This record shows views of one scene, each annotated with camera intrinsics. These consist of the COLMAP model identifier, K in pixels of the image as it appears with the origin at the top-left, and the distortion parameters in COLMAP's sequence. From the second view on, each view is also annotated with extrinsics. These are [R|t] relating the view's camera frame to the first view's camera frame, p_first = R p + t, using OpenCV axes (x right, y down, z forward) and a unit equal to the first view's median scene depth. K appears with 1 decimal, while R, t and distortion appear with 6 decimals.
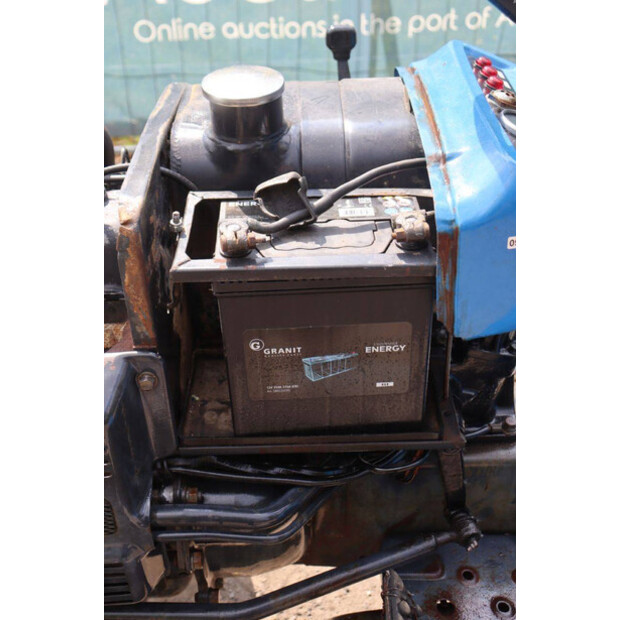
lens RADIAL K [[789.9, 0, 325.5], [0, 789.9, 310.6], [0, 0, 1]] dist [-0.038968, 0.326487]
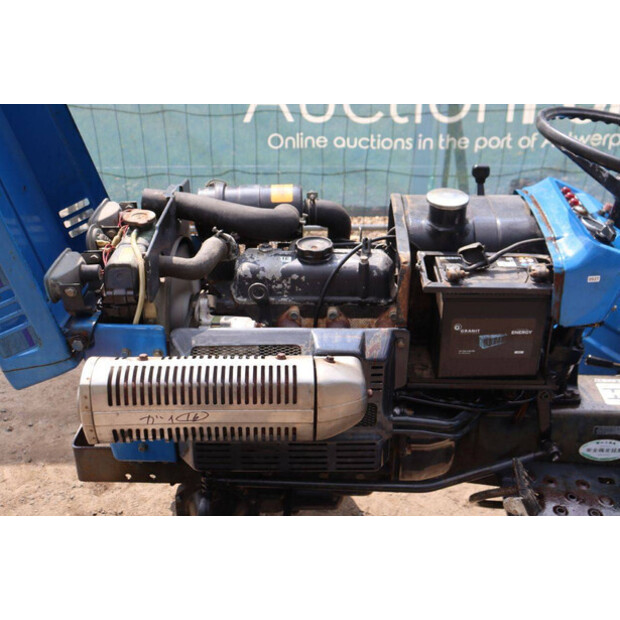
lens RADIAL K [[822.8, 0, 310.0], [0, 822.8, 310.0], [0, 0, 1]] dist [0.009403, 0.020699]
pose [[0.998978, 0.041140, -0.018731, -0.404284], [-0.042944, 0.993099, -0.109136, 0.232602], [0.014111, 0.109829, 0.993850, -1.031033]]
